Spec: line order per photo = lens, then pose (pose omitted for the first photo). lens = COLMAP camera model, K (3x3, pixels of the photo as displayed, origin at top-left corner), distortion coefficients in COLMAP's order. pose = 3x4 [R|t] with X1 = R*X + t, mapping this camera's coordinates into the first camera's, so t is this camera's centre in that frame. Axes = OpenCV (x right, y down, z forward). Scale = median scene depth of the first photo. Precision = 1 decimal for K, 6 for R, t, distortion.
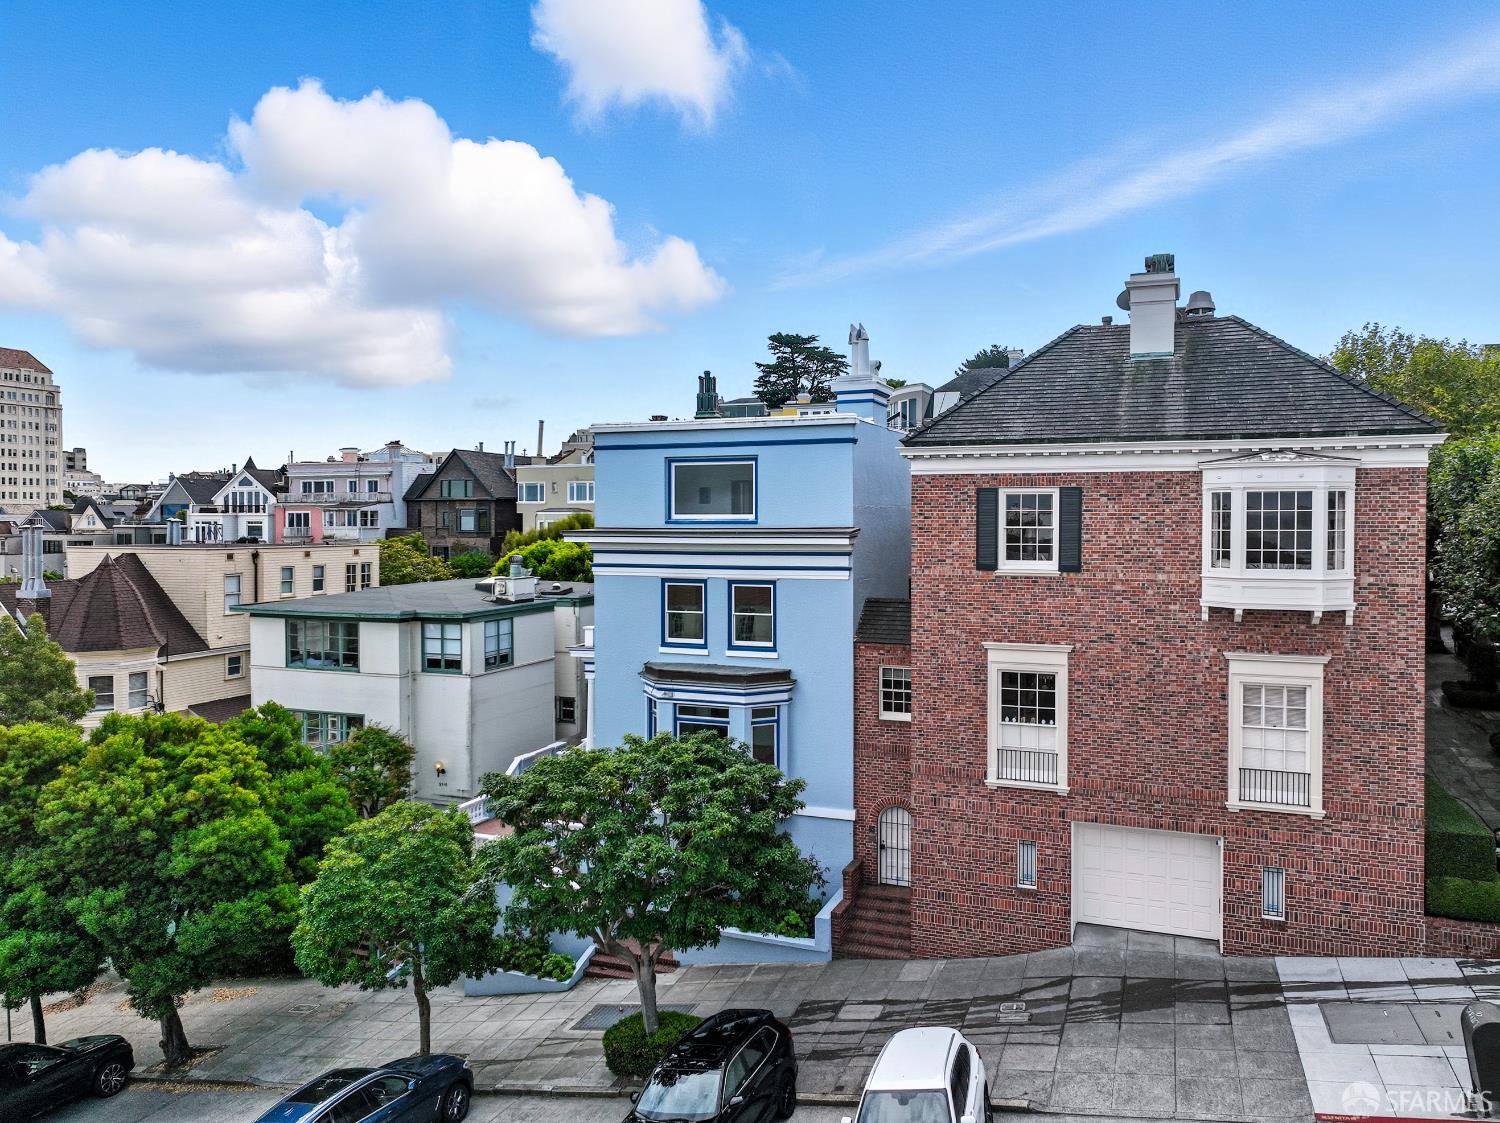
lens RADIAL K [[1260.0, 0, 750.0], [0, 1260.0, 561.5], [0, 0, 1]] dist [0.005065, 0.006782]
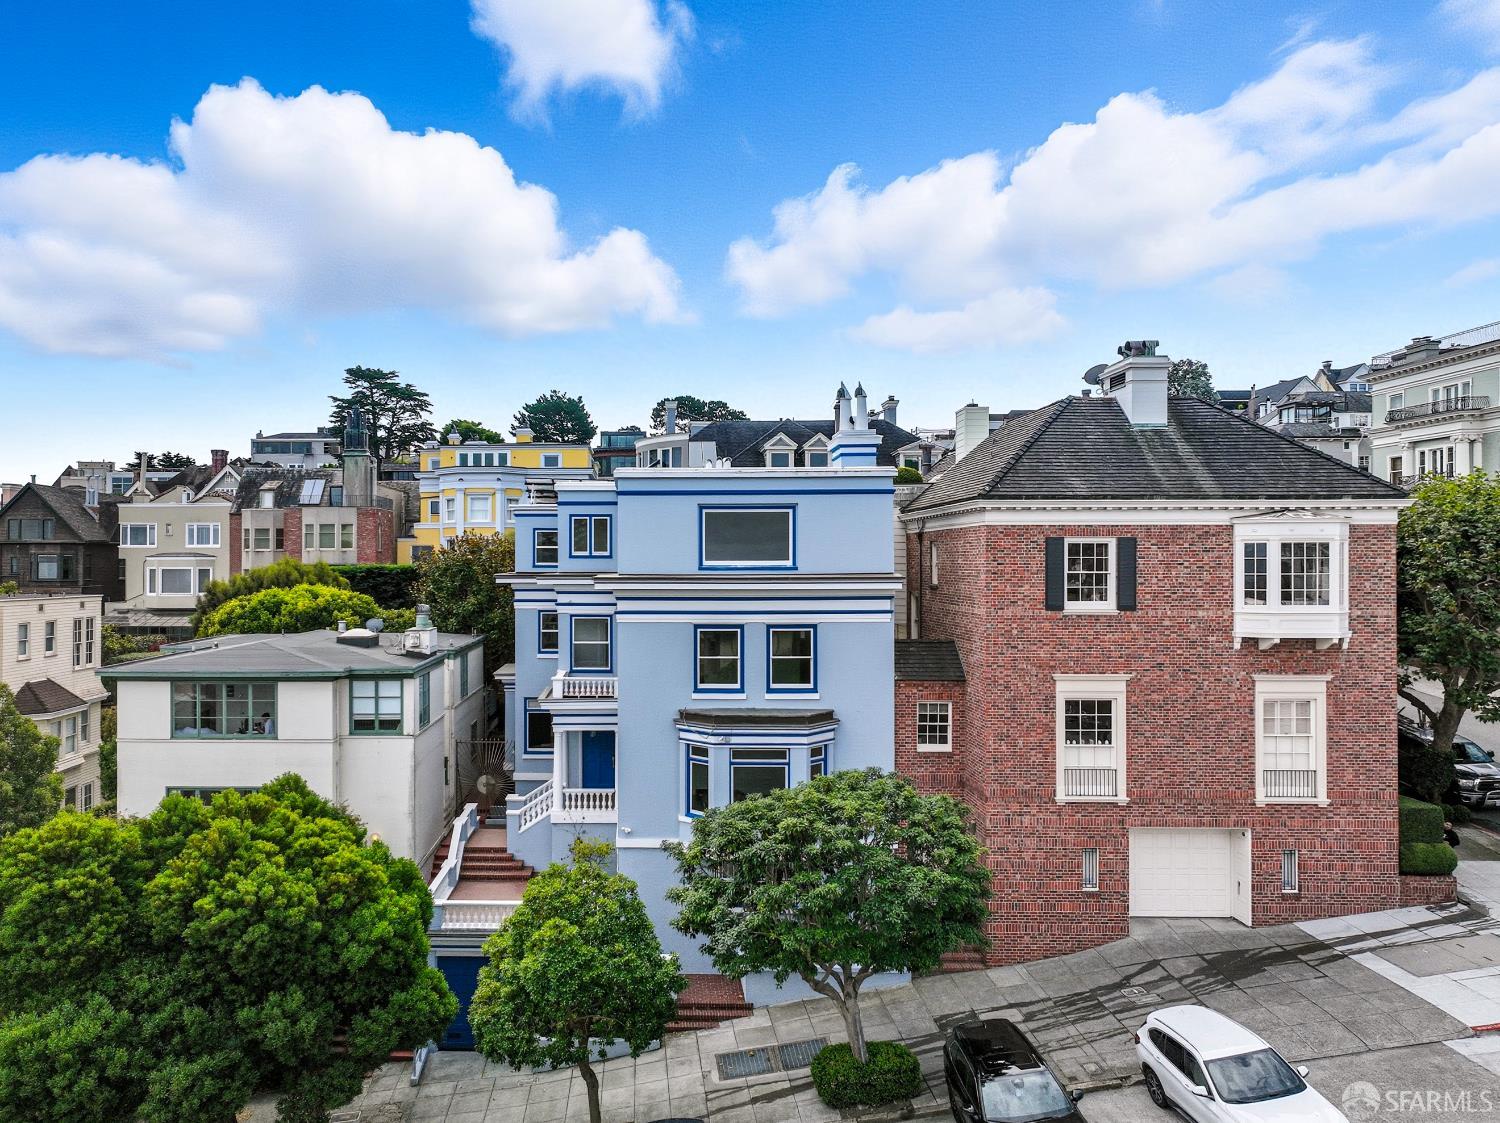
lens RADIAL K [[1296.3, 0, 748.9], [0, 1296.3, 571.7], [0, 0, 1]] dist [0.005129, 0.002275]
pose [[0.916840, -0.003127, 0.399244, -0.529832], [0.014524, 0.999569, -0.025524, -0.002043], [-0.398992, 0.029200, 0.916490, 0.046002]]
